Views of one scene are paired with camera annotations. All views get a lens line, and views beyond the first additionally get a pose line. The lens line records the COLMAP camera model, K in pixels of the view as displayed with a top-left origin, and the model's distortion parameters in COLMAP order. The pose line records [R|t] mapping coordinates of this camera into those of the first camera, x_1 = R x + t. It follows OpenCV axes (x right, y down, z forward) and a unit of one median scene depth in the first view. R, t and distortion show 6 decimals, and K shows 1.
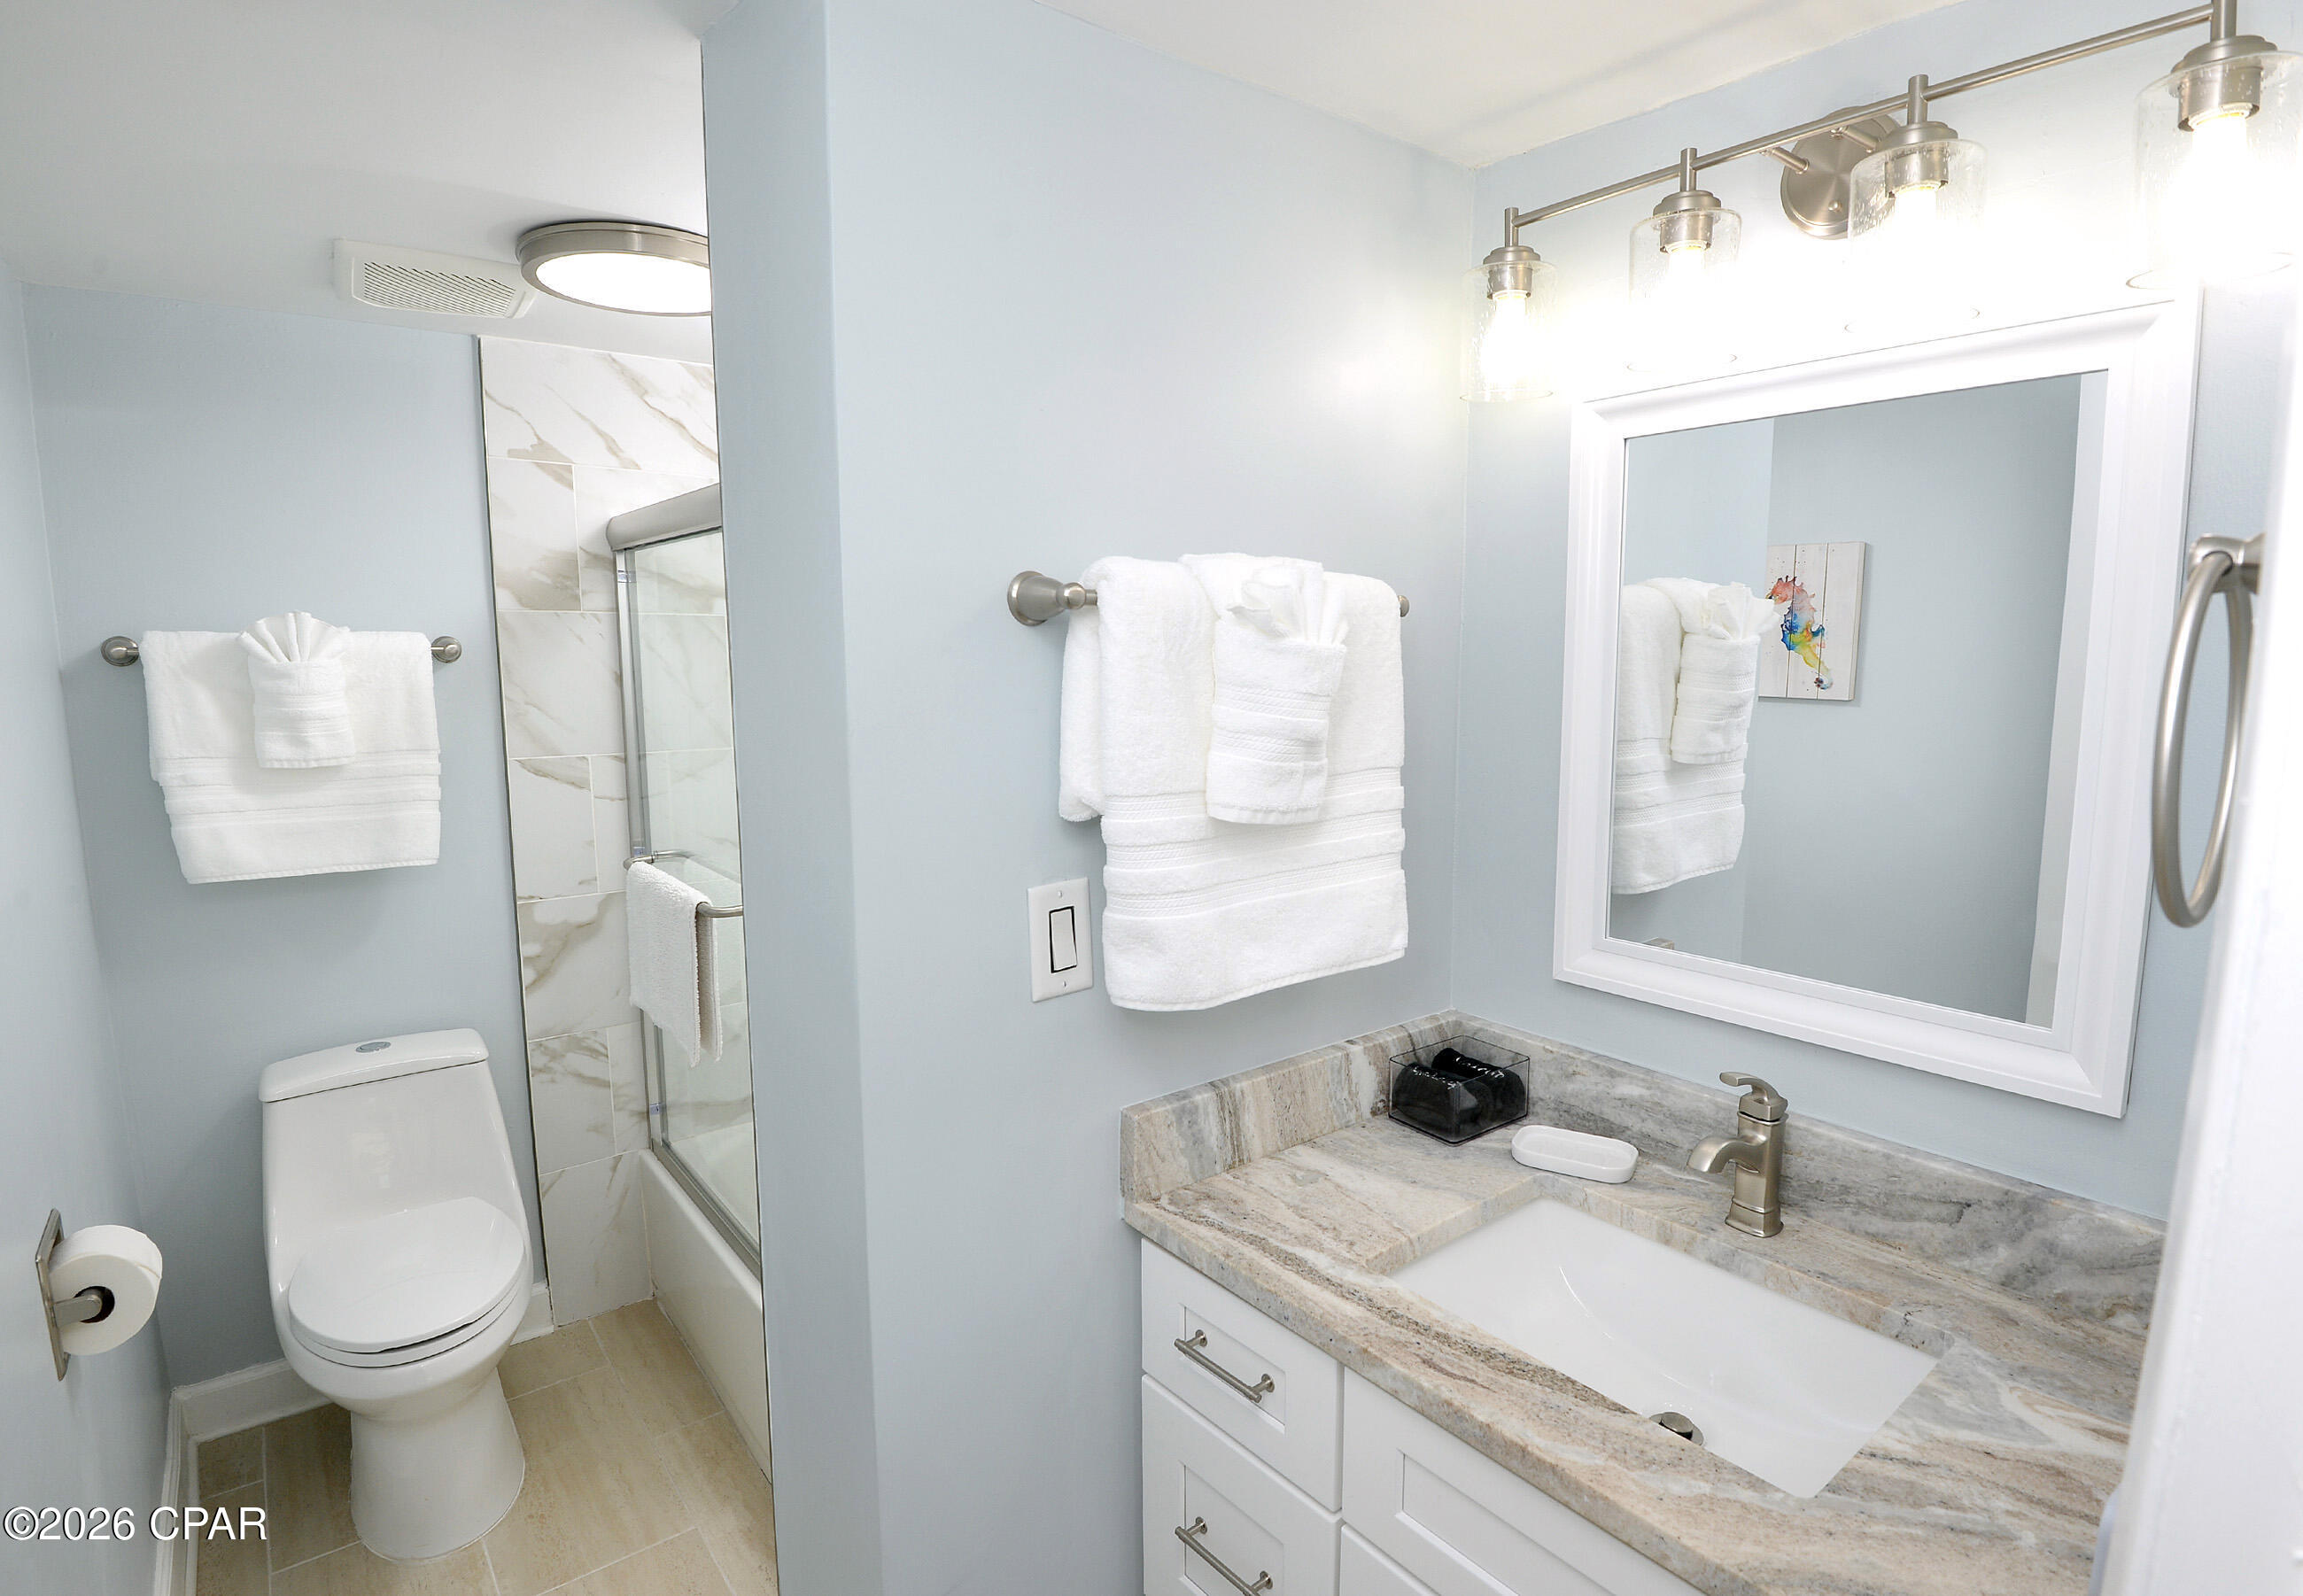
lens RADIAL K [[1144.9, 0, 1146.6], [0, 1144.9, 793.4], [0, 0, 1]] dist [-0.012069, -0.020745]
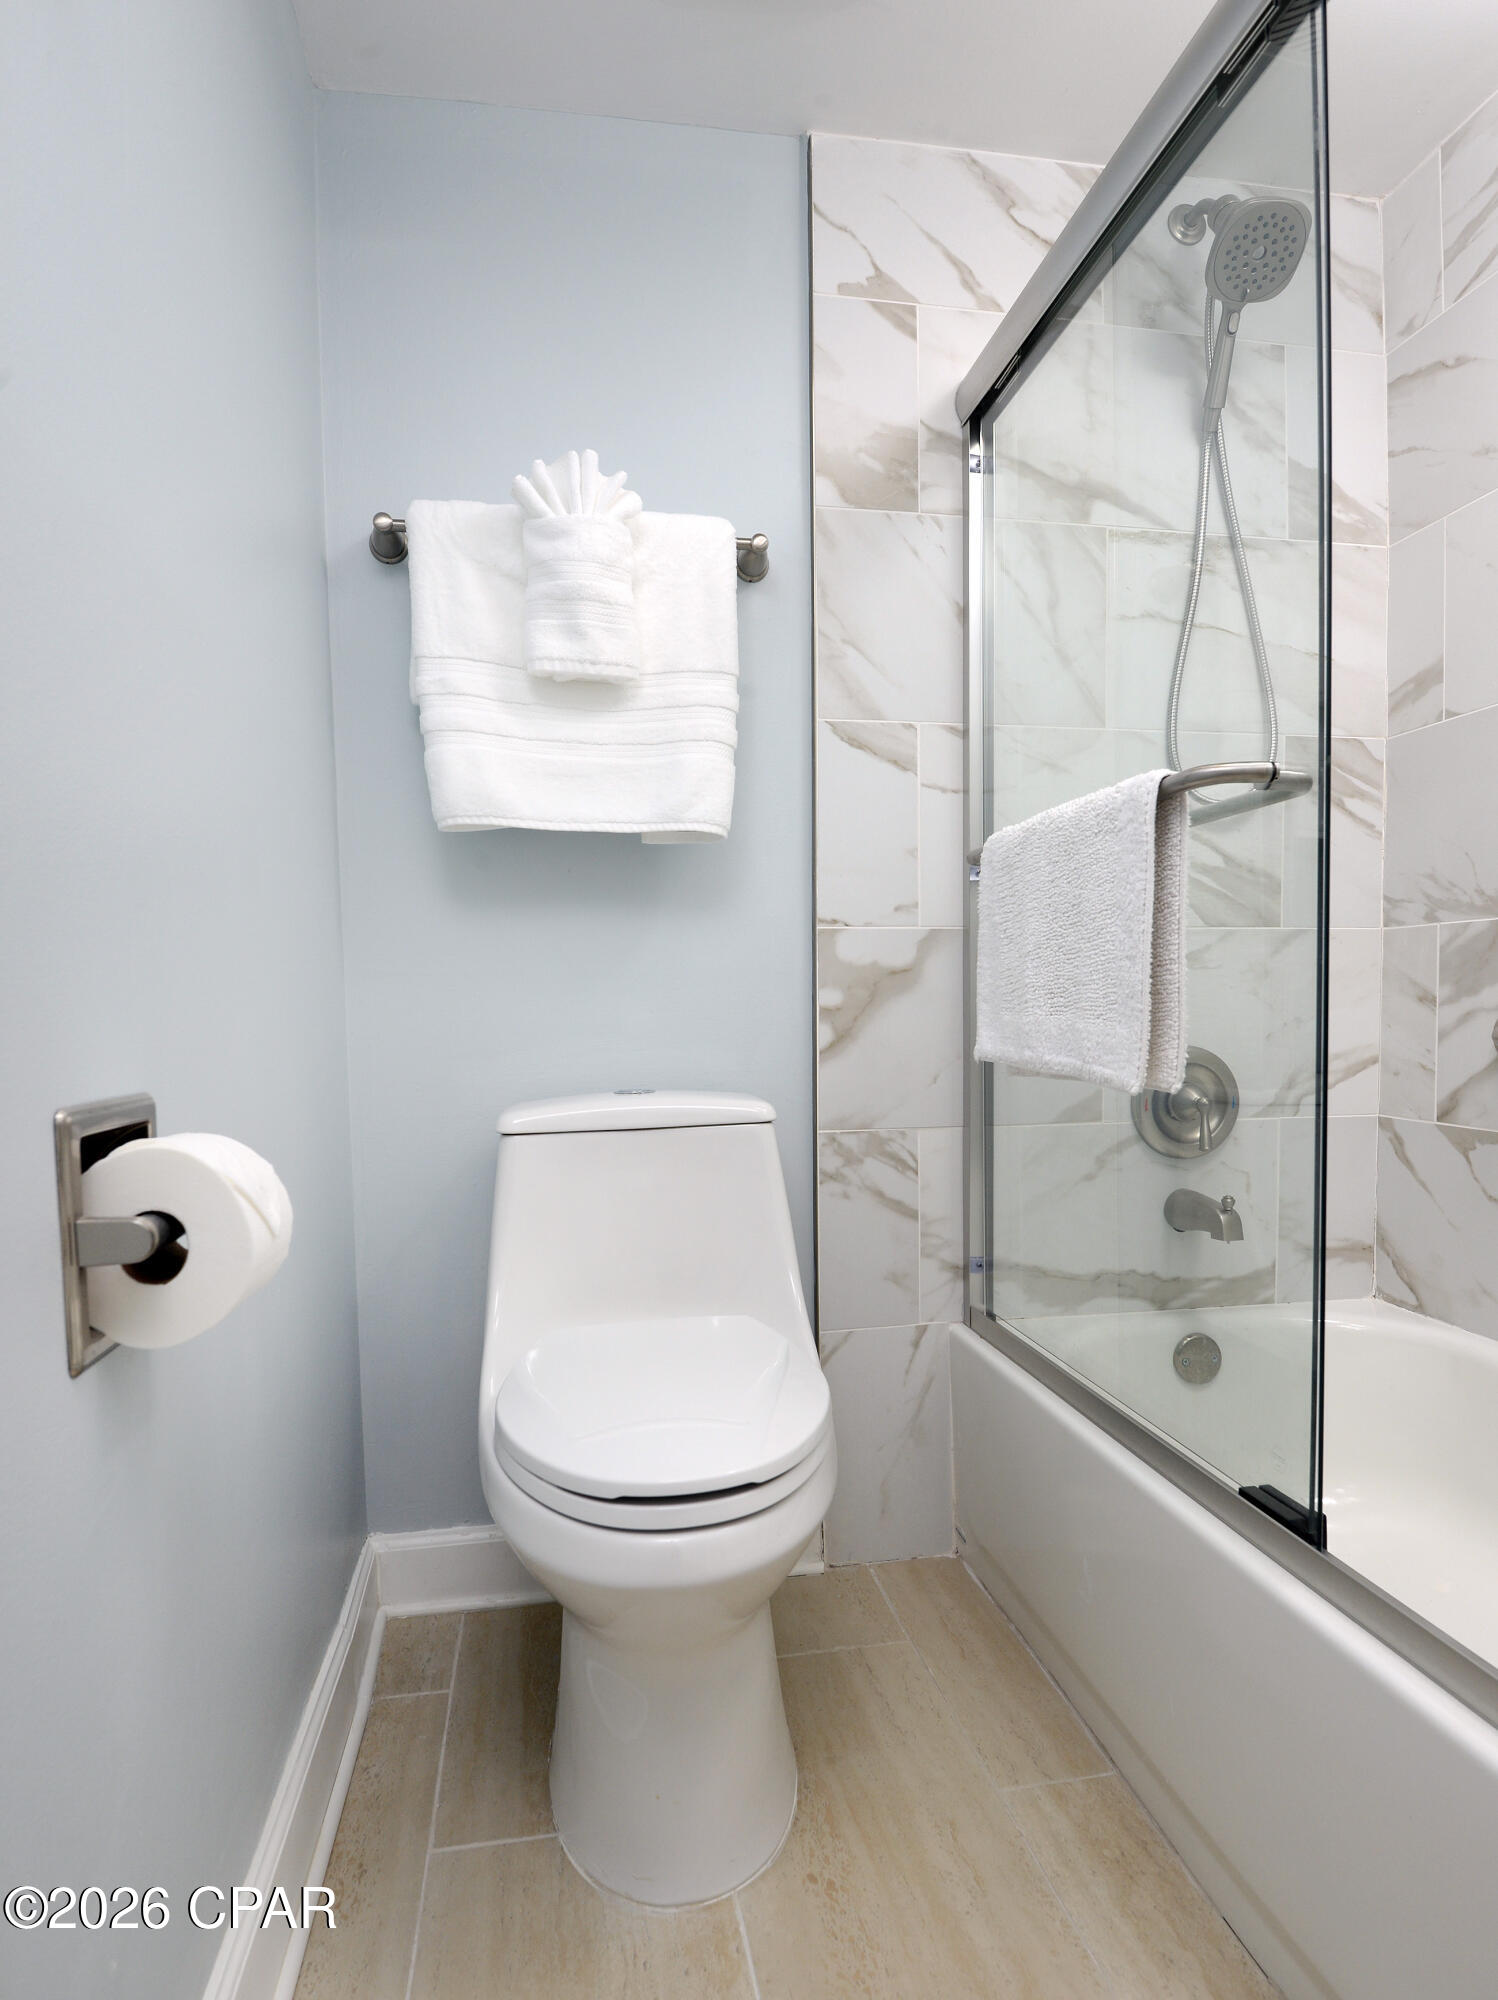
lens RADIAL K [[1155.8, 0, 749.0], [0, 1155.8, 1000.0], [0, 0, 1]] dist [0.016883, -0.044337]
pose [[0.879184, 0.001451, -0.476479, -0.246744], [-0.047875, 0.995204, -0.085307, 0.206416], [0.474070, 0.097813, 0.875037, 0.352883]]
